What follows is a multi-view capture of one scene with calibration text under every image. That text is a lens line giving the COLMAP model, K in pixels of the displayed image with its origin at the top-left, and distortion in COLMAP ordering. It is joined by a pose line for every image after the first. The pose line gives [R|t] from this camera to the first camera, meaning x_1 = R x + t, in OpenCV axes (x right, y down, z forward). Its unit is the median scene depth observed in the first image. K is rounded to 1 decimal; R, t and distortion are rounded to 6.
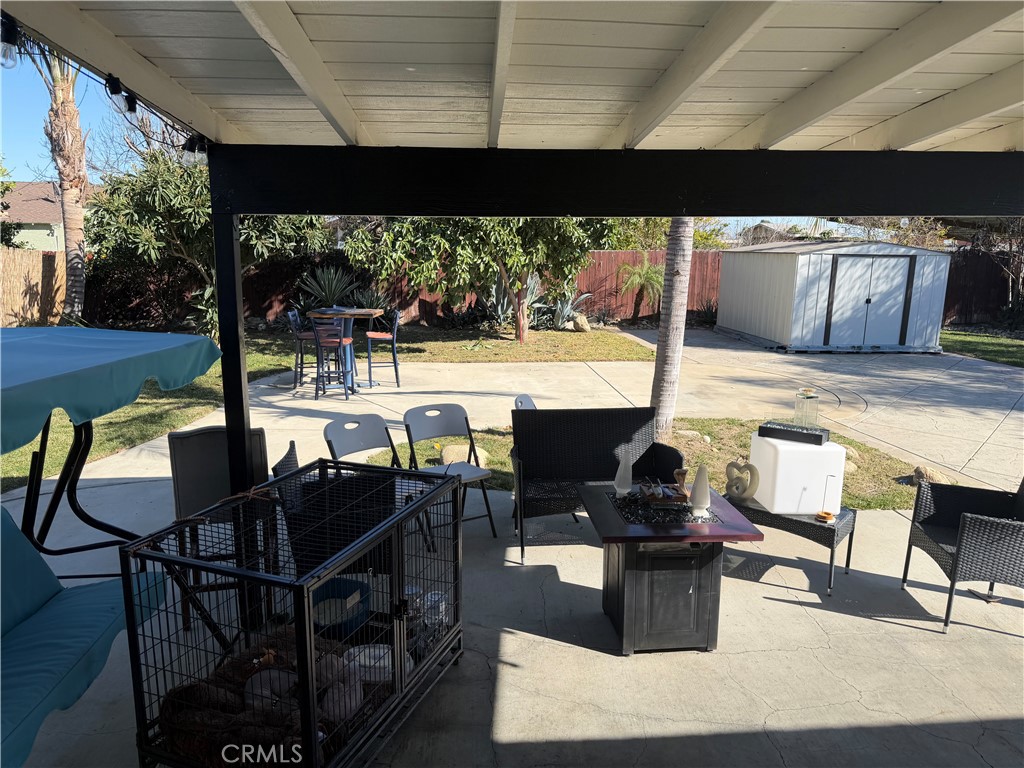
lens RADIAL K [[717.6, 0, 512.0], [0, 717.6, 384.0], [0, 0, 1]] dist [0.063338, -0.077801]
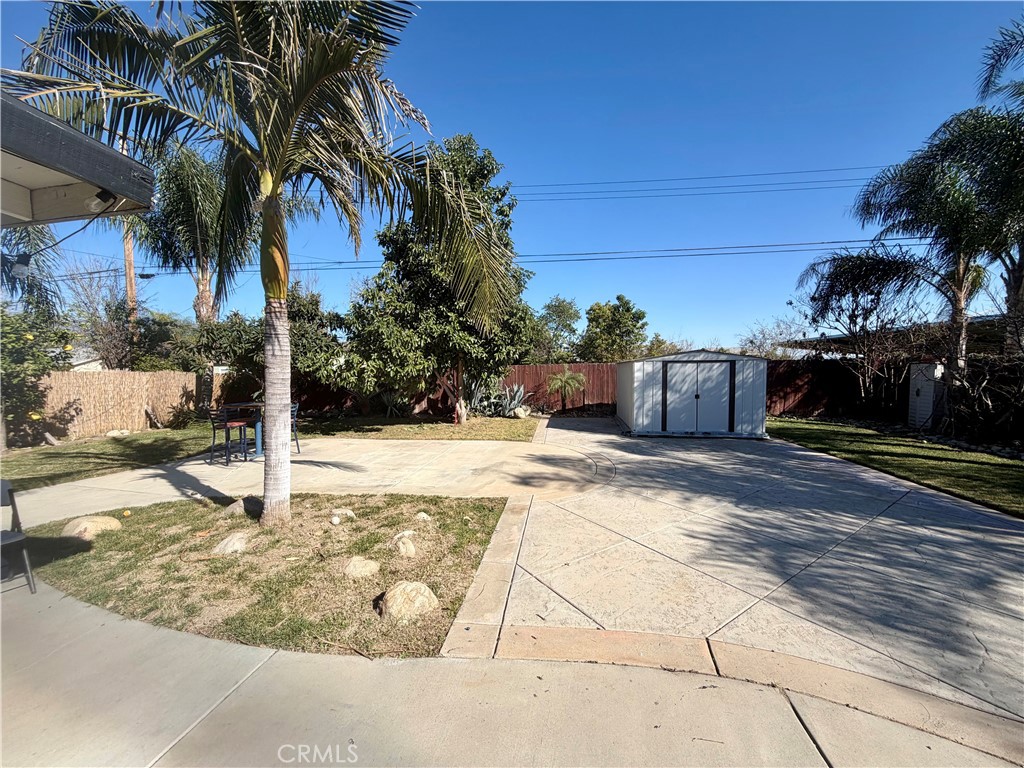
lens RADIAL K [[407.0, 0, 508.7], [0, 407.0, 382.4], [0, 0, 1]] dist [0.000422, 0.000127]
pose [[0.966630, -0.014066, -0.255792, 0.247523], [-0.026973, 0.987353, -0.156228, -0.012769], [0.254754, 0.157914, 0.954025, 0.161743]]
